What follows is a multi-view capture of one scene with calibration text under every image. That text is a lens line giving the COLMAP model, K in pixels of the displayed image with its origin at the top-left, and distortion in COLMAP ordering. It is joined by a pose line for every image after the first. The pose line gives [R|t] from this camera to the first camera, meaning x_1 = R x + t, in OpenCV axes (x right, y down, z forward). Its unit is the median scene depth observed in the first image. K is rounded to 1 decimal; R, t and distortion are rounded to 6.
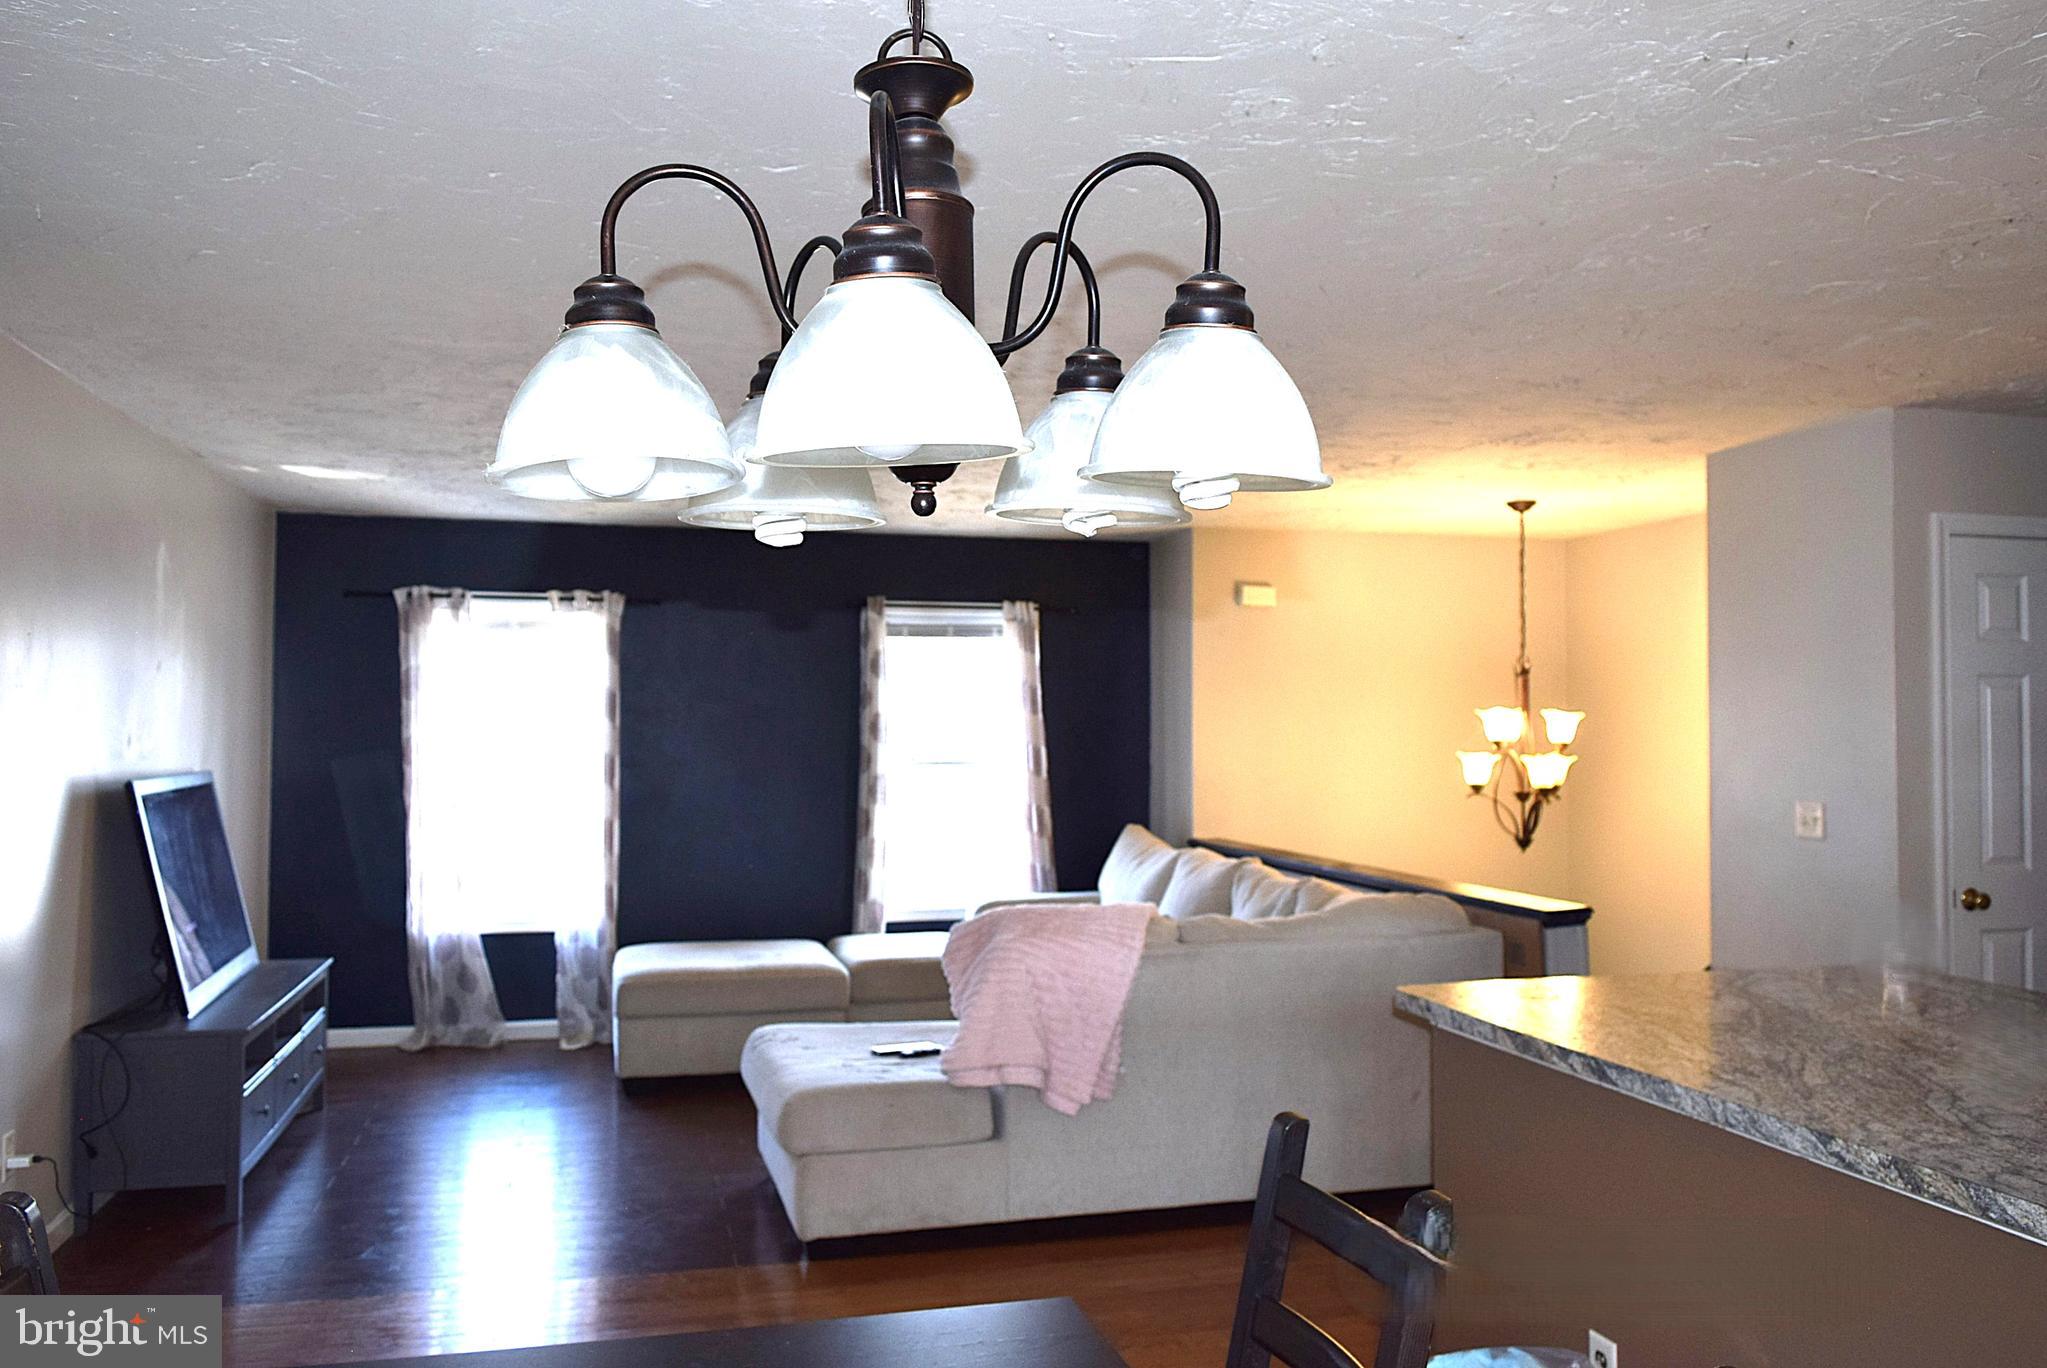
lens RADIAL K [[1591.4, 0, 1022.1], [0, 1591.4, 688.7], [0, 0, 1]] dist [-0.023531, 0.015097]
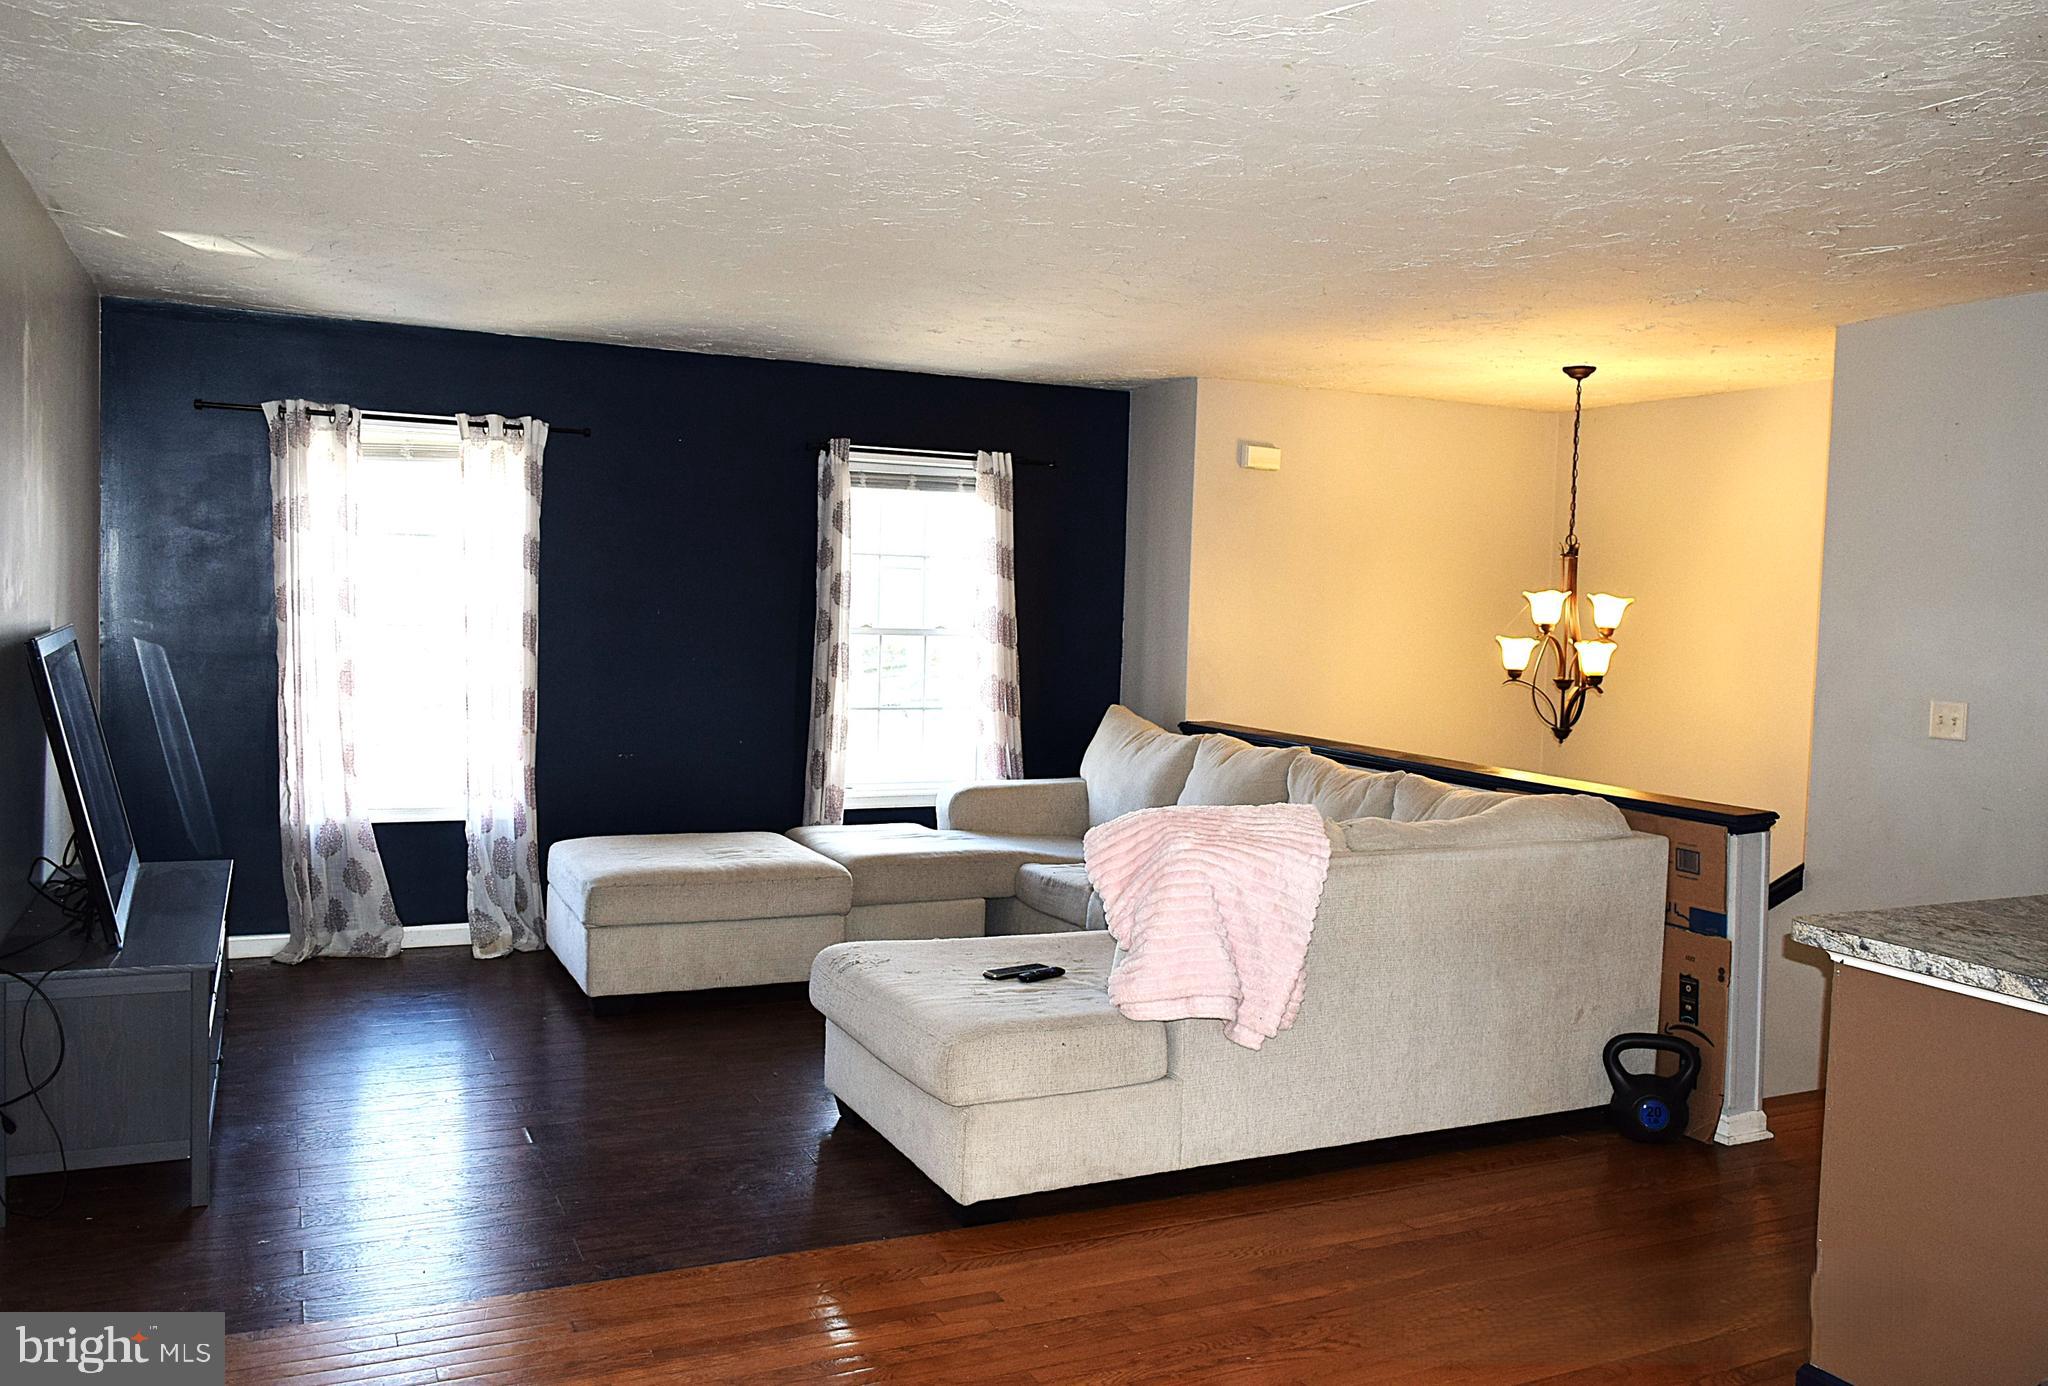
lens RADIAL K [[1626.9, 0, 1024.6], [0, 1626.9, 687.7], [0, 0, 1]] dist [-0.016195, -0.001549]
pose [[0.982582, 0.018369, 0.184919, -0.163178], [-0.033787, 0.996176, 0.080577, 0.002732], [-0.182732, -0.085421, 0.979445, 0.106262]]
